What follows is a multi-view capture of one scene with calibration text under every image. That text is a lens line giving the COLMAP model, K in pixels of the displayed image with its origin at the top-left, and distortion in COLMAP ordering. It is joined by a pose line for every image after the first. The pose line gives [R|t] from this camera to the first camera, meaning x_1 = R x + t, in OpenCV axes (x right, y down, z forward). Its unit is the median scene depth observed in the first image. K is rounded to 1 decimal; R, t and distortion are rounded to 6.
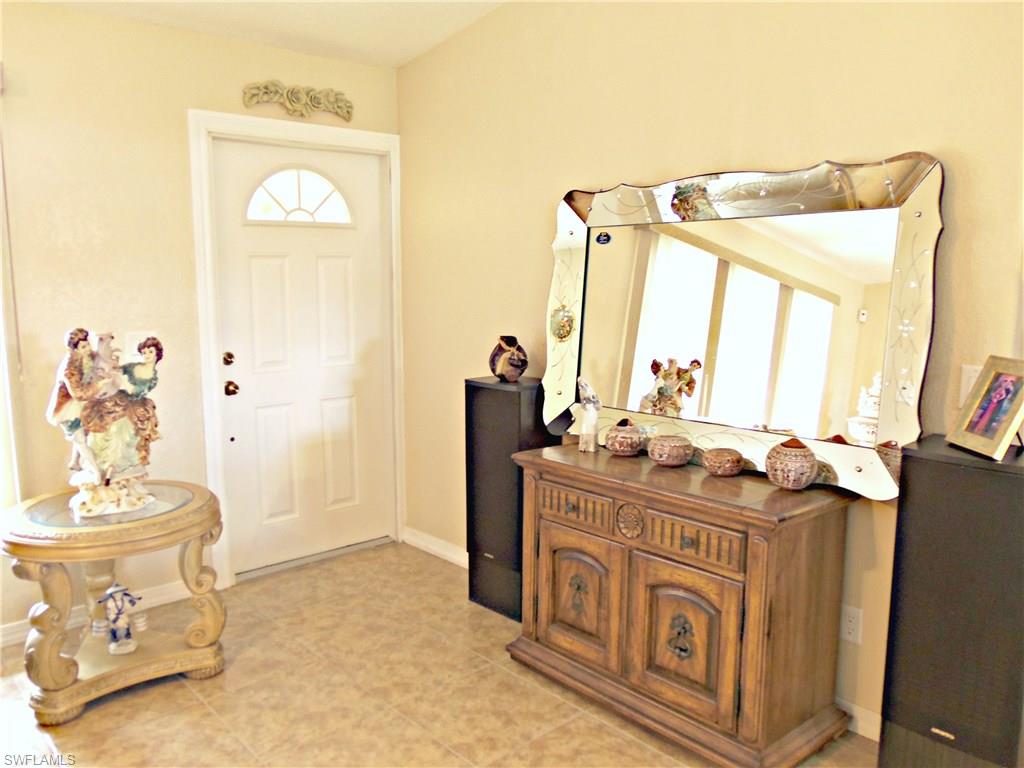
lens RADIAL K [[816.1, 0, 512.0], [0, 816.1, 384.0], [0, 0, 1]] dist [-0.000402, -0.003451]
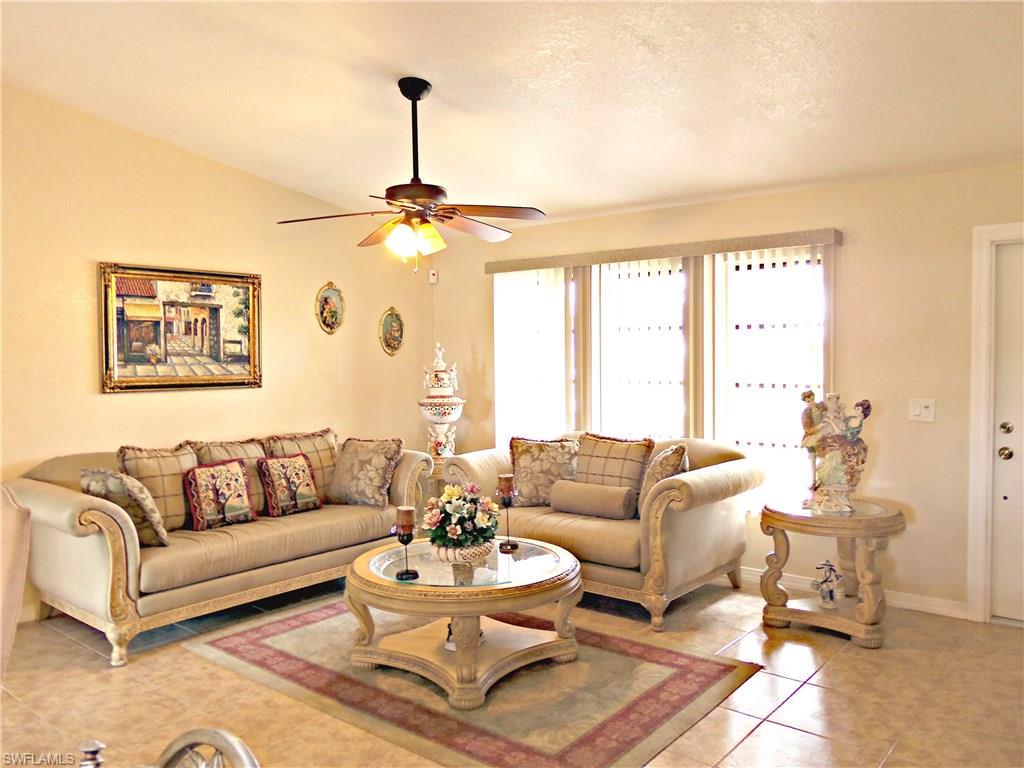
lens RADIAL K [[779.0, 0, 512.0], [0, 779.0, 384.0], [0, 0, 1]] dist [0.000152, 0.000836]
pose [[0.173269, 0.039340, -0.984089, 0.828050], [-0.130282, 0.991336, 0.016691, -0.026766], [0.976219, 0.125317, 0.176893, 0.136554]]
